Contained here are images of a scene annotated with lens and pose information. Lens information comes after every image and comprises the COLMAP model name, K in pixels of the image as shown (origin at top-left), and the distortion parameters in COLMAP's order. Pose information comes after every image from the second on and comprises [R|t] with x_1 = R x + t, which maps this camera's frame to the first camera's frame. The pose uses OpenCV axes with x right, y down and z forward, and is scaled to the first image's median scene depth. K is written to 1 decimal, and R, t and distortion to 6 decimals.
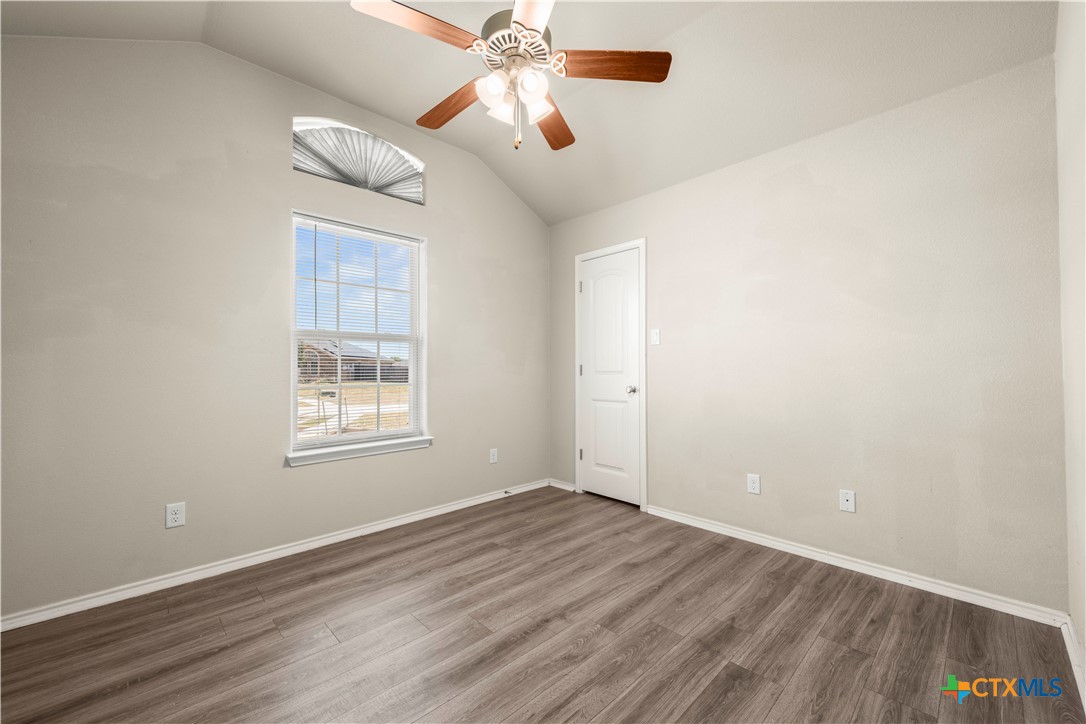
lens RADIAL K [[427.8, 0, 553.9], [0, 427.8, 353.8], [0, 0, 1]] dist [0.000557, -0.001243]
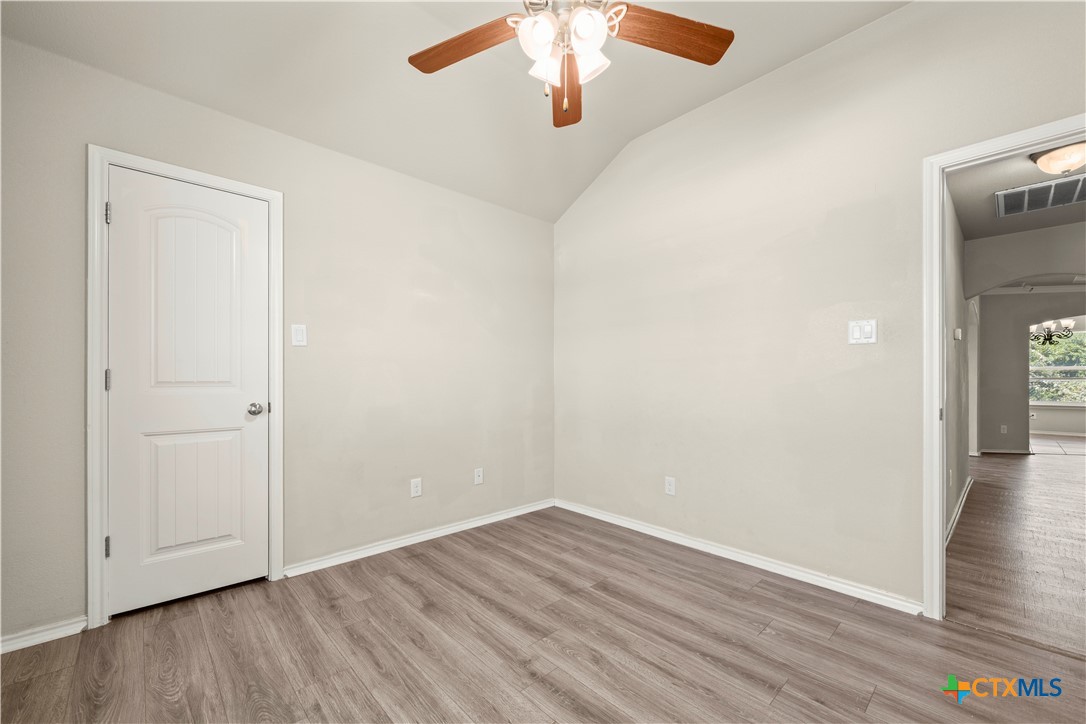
lens RADIAL K [[427.8, 0, 553.8], [0, 427.8, 376.0], [0, 0, 1]] dist [0.000557, -0.001243]
pose [[0.027091, 0.008850, 0.999594, -0.661241], [-0.039858, 0.999175, -0.007766, 0.024953], [-0.998838, -0.039631, 0.027421, 0.723977]]
